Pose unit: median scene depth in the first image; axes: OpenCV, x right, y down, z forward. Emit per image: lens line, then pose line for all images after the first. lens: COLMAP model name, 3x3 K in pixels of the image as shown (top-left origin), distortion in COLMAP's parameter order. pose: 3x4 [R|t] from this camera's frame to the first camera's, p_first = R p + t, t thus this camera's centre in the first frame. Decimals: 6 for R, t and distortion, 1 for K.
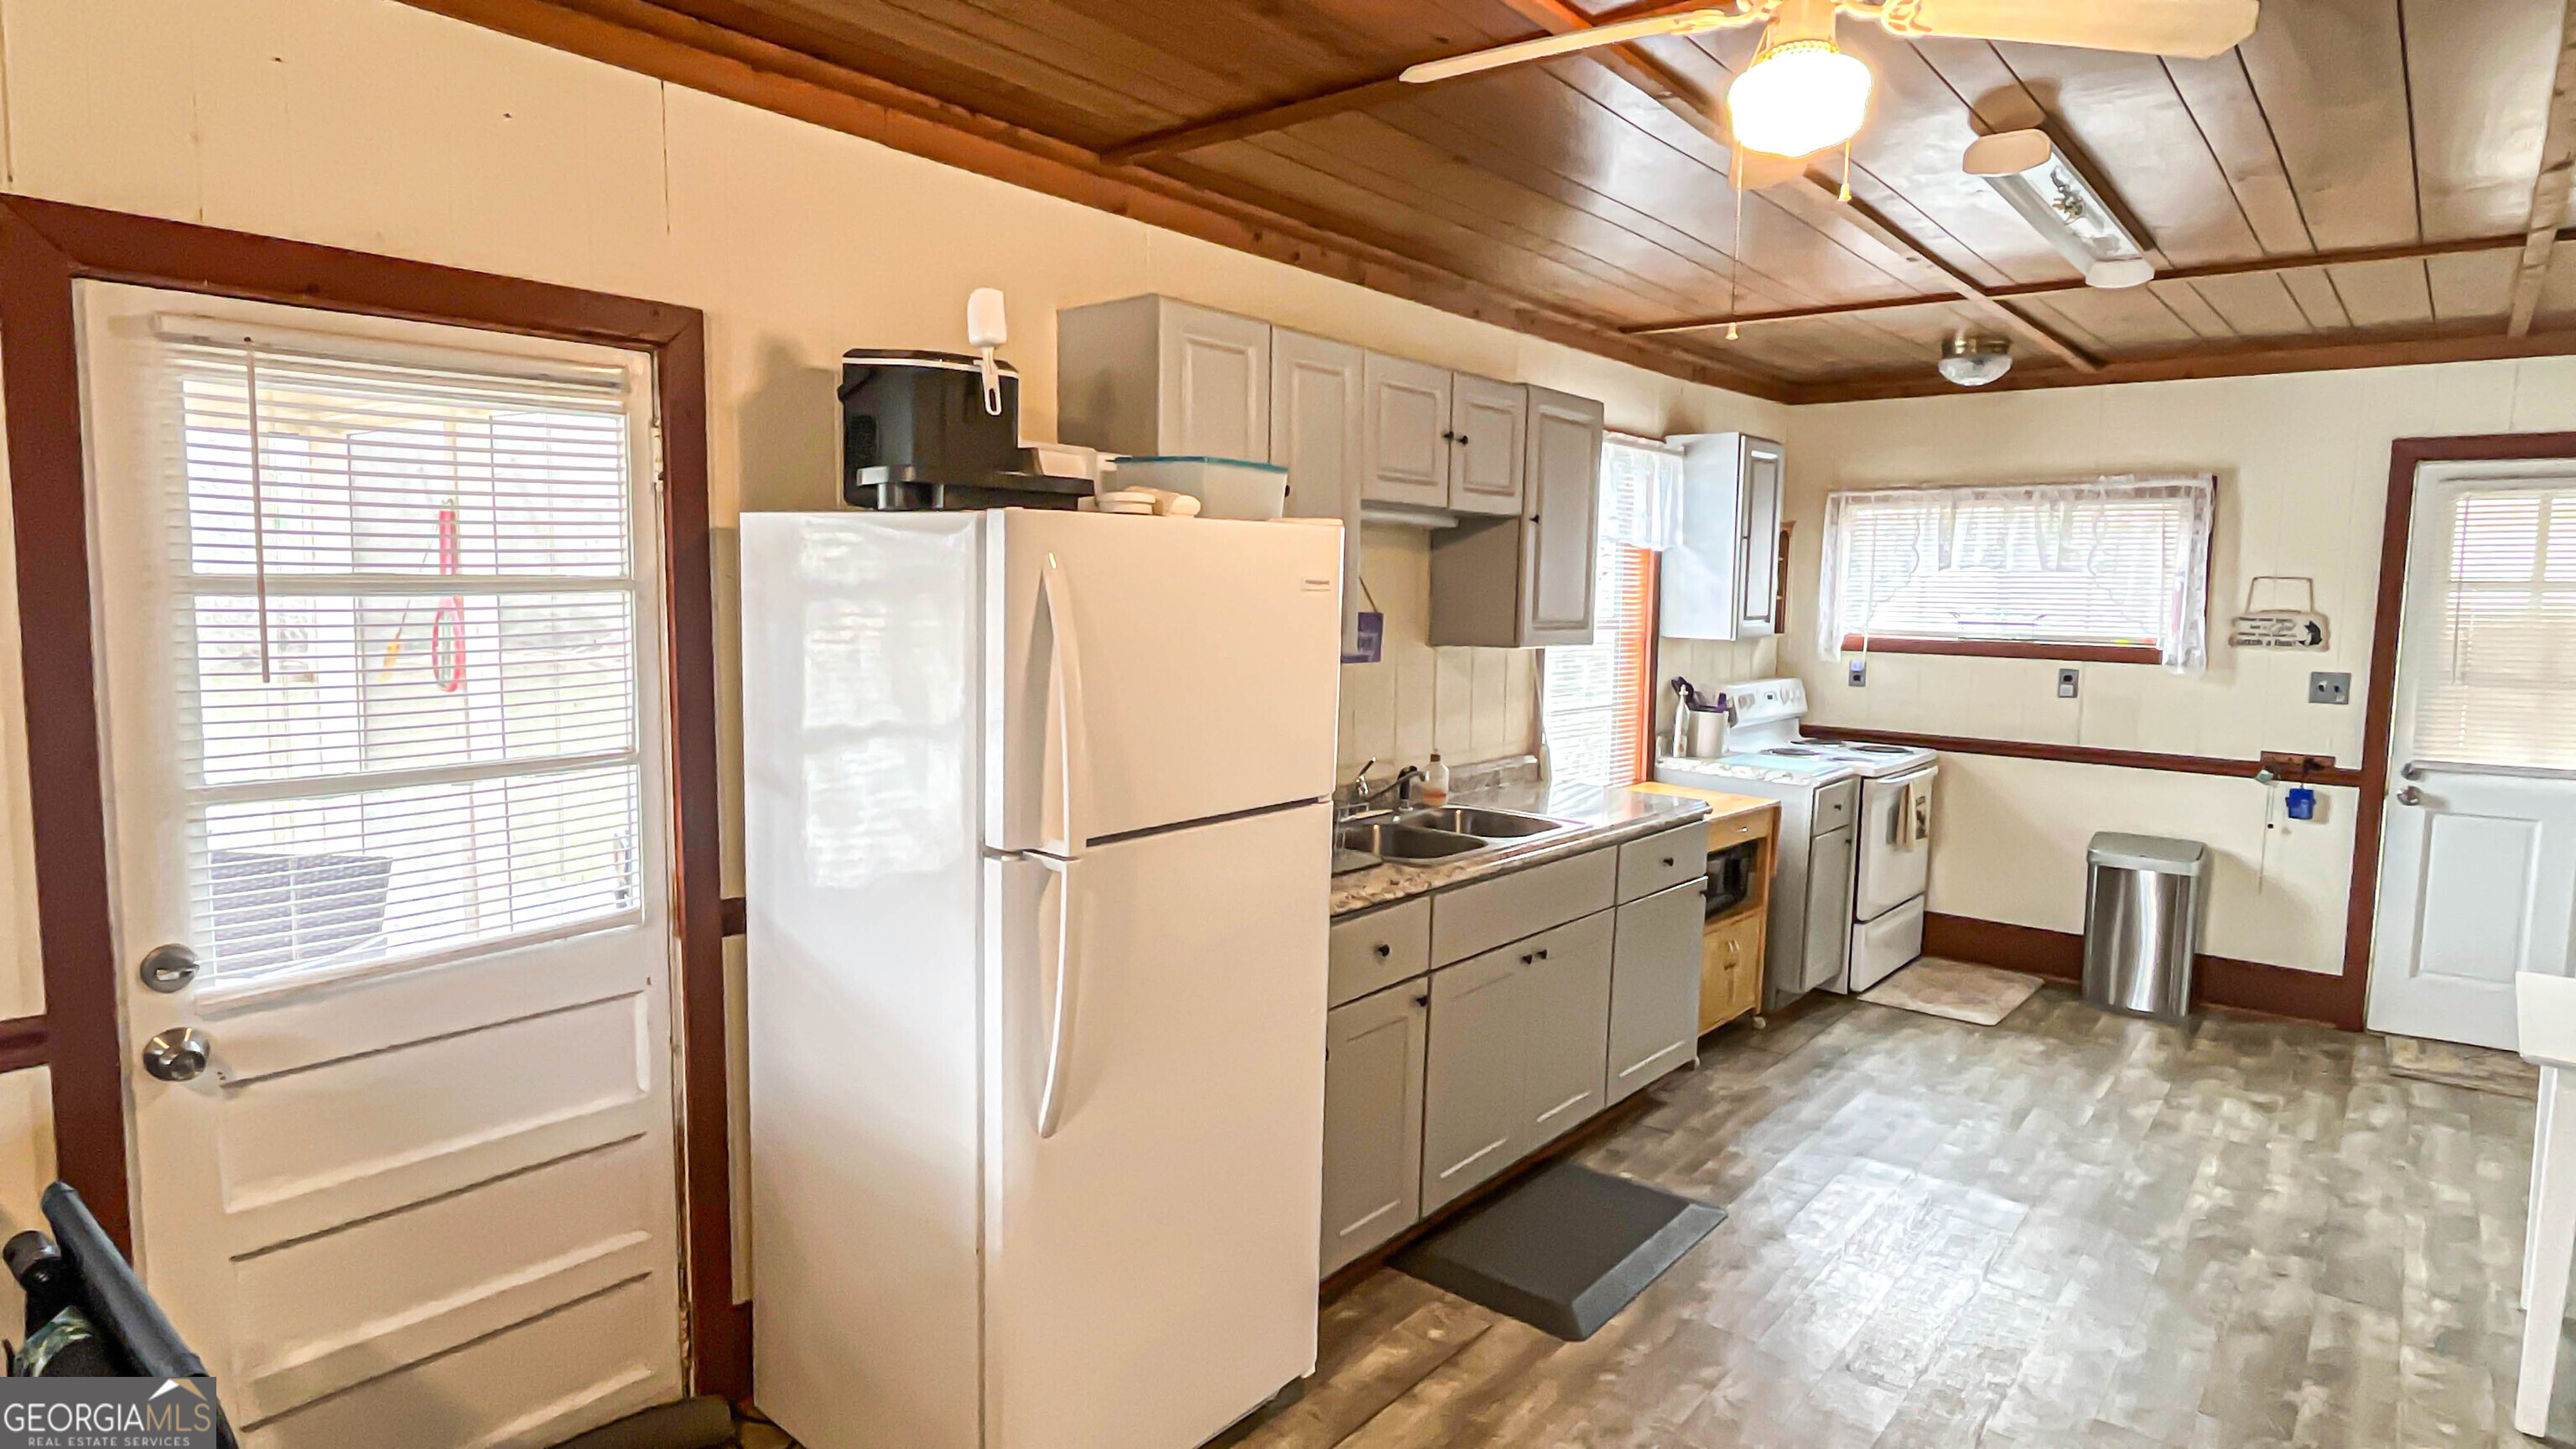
lens RADIAL K [[1370.5, 0, 1287.3], [0, 1370.5, 717.6], [0, 0, 1]] dist [-0.001768, -0.000494]
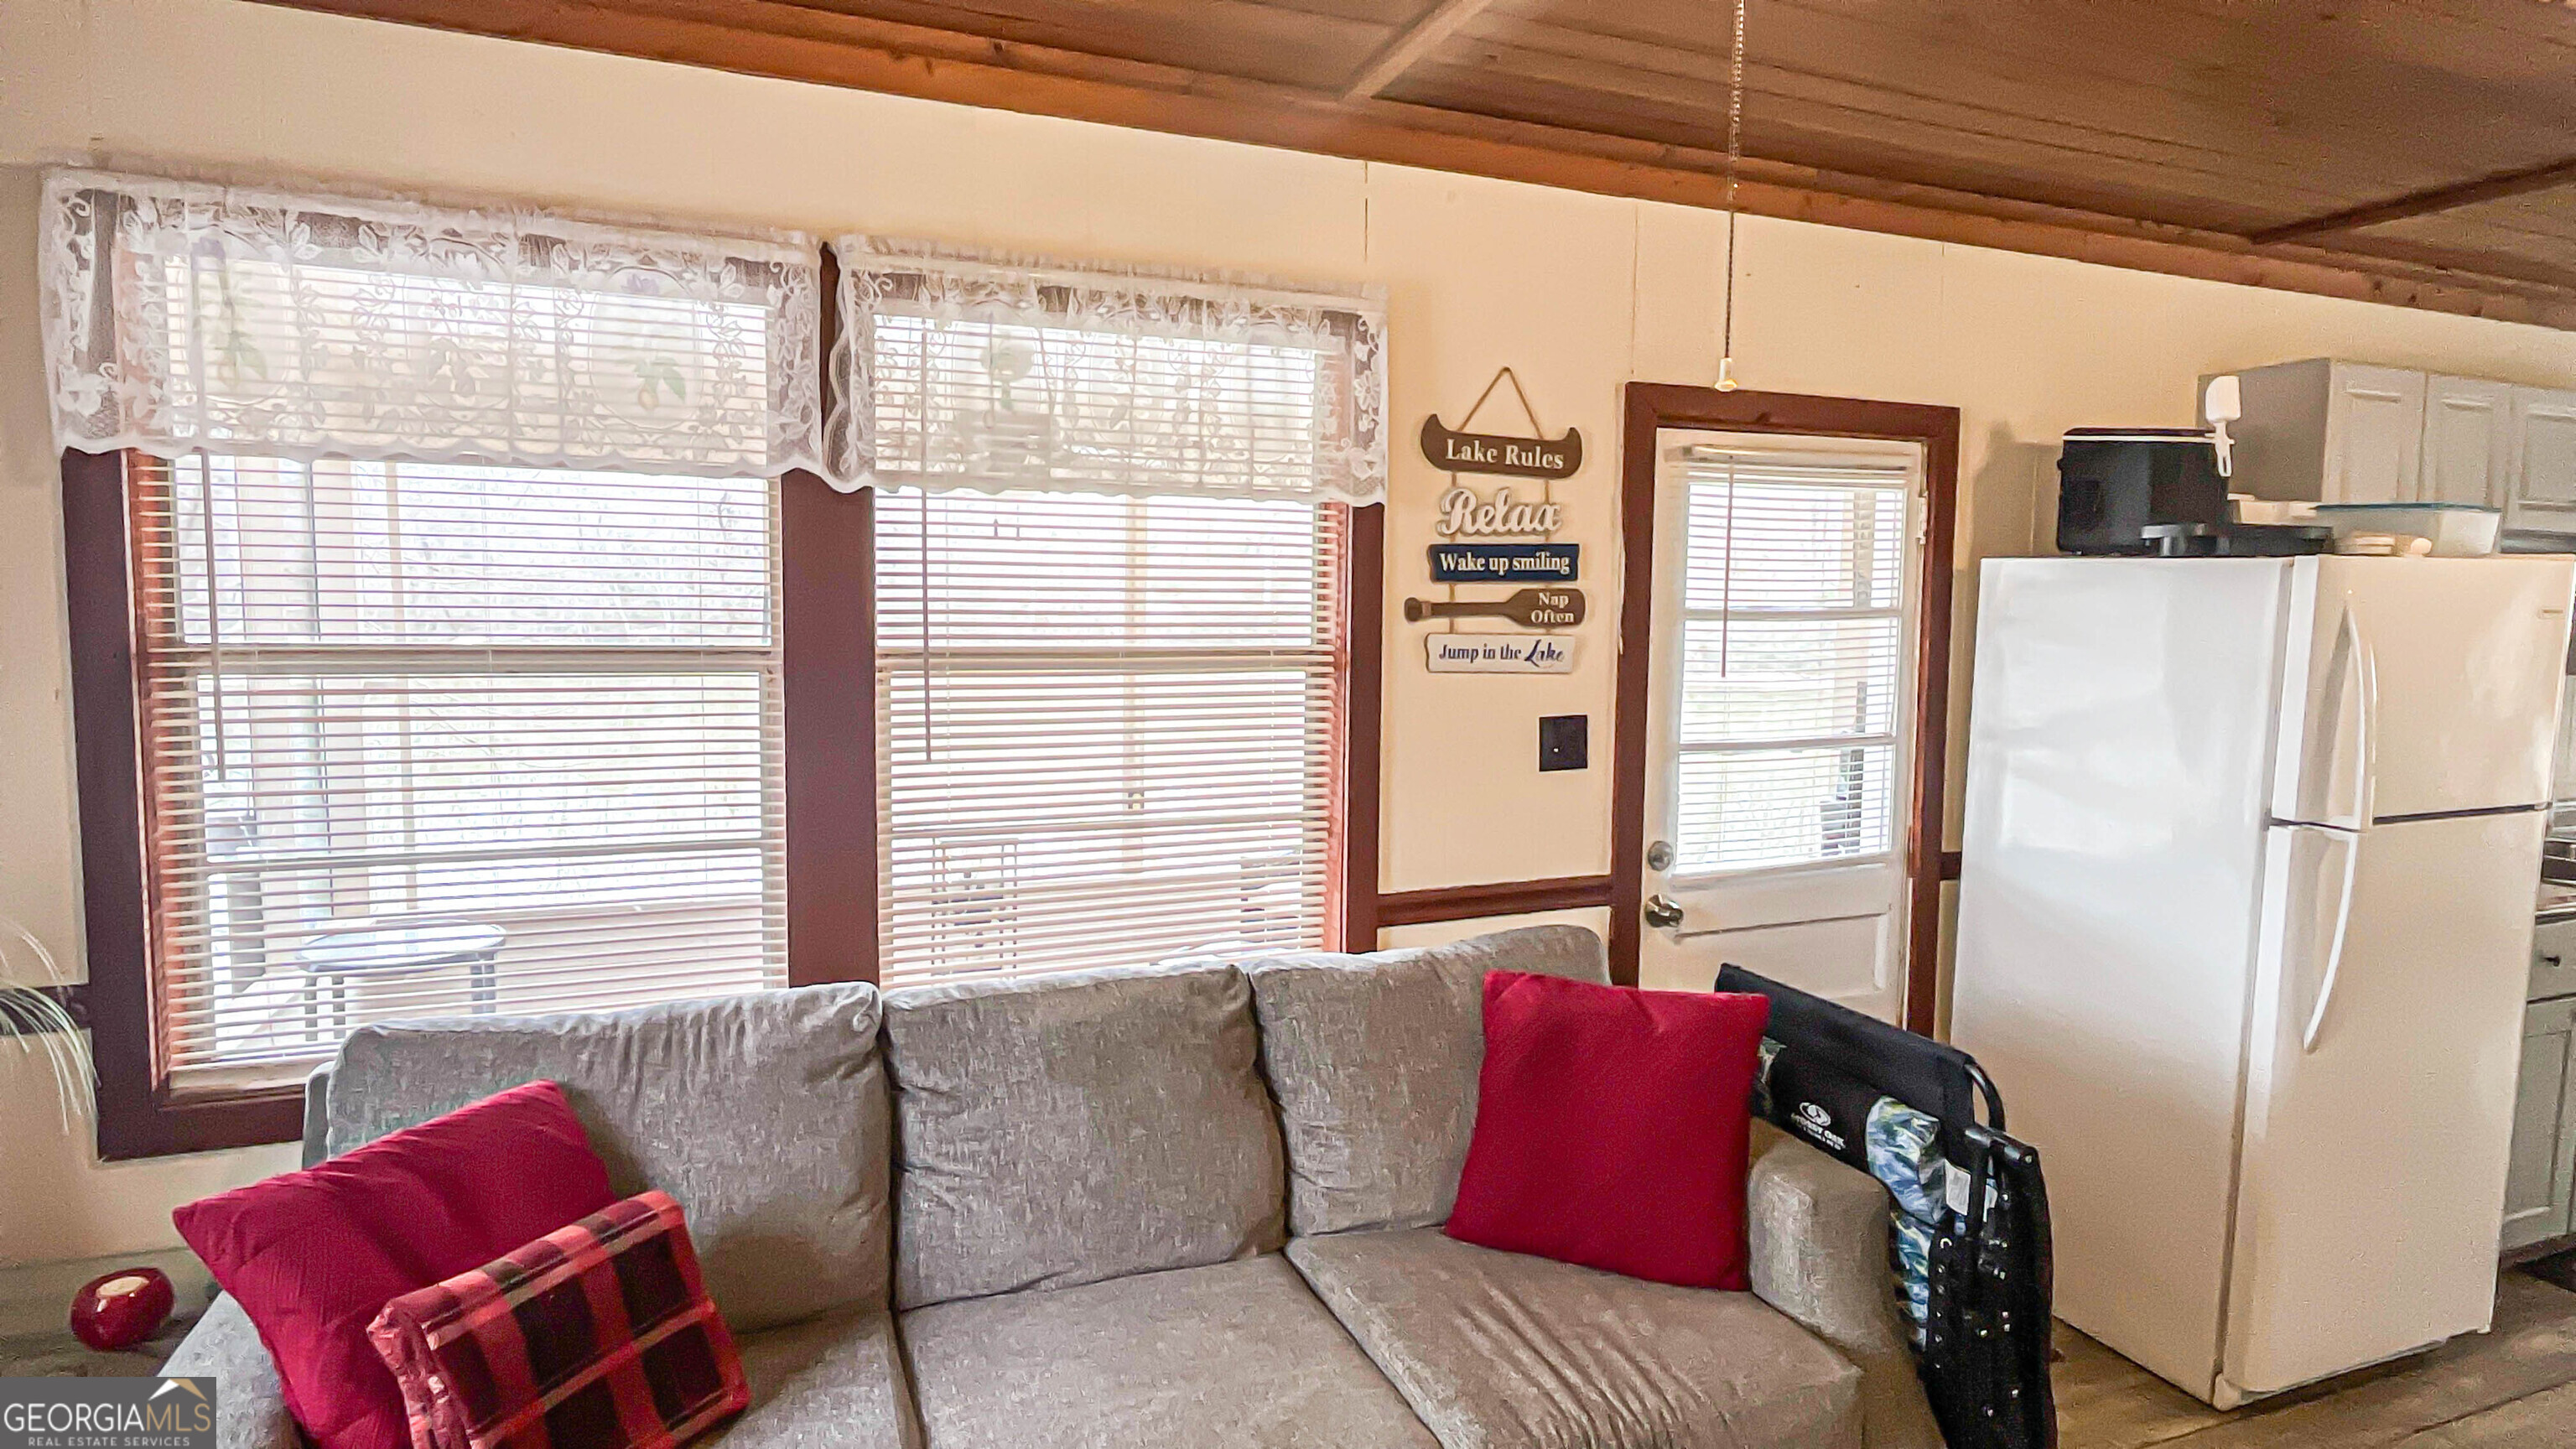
lens RADIAL K [[1370.5, 0, 1284.6], [0, 1370.5, 722.1], [0, 0, 1]] dist [-0.001768, -0.000494]
pose [[0.875229, 0.038668, -0.482160, -0.207023], [-0.045807, 0.998946, -0.003038, 0.025303], [0.481534, 0.024745, 0.876078, -0.285513]]
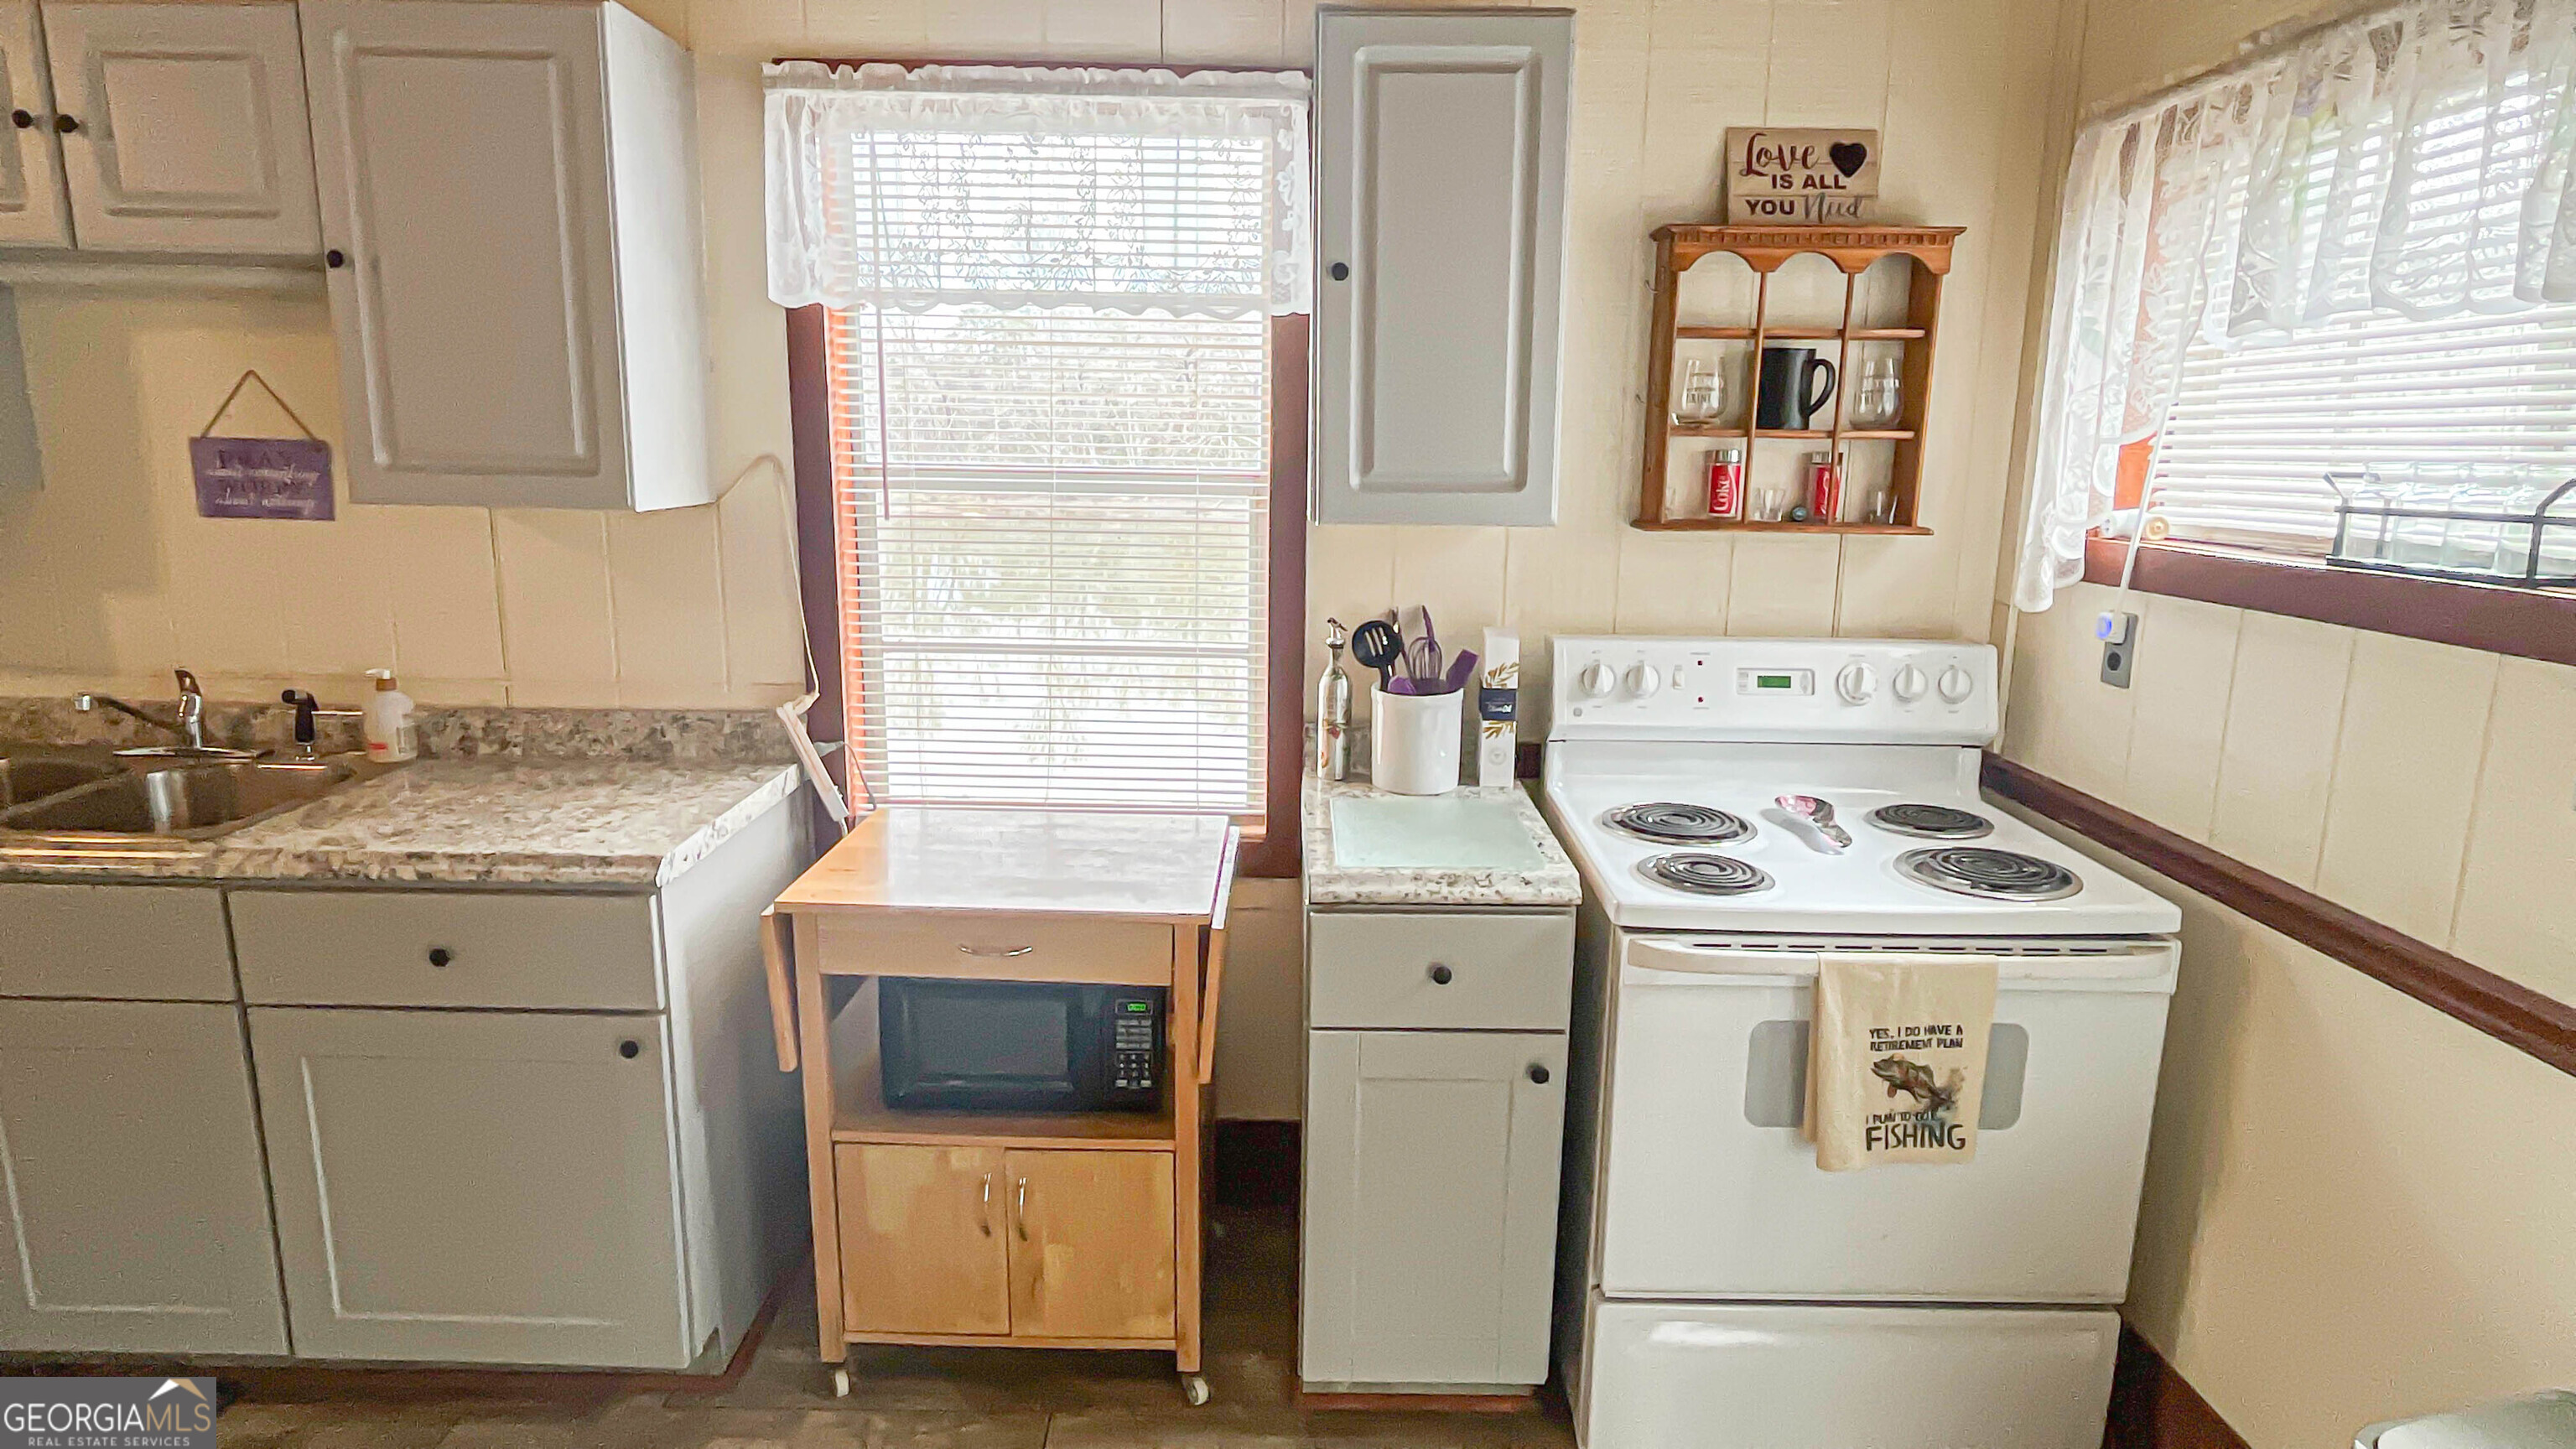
lens RADIAL K [[1370.5, 0, 1279.1], [0, 1370.5, 713.6], [0, 0, 1]] dist [-0.001768, -0.000494]
pose [[0.645617, 0.142663, -0.750217, 0.837218], [-0.079264, 0.989608, 0.119973, -0.063038], [0.759537, -0.017992, 0.650216, 0.927782]]
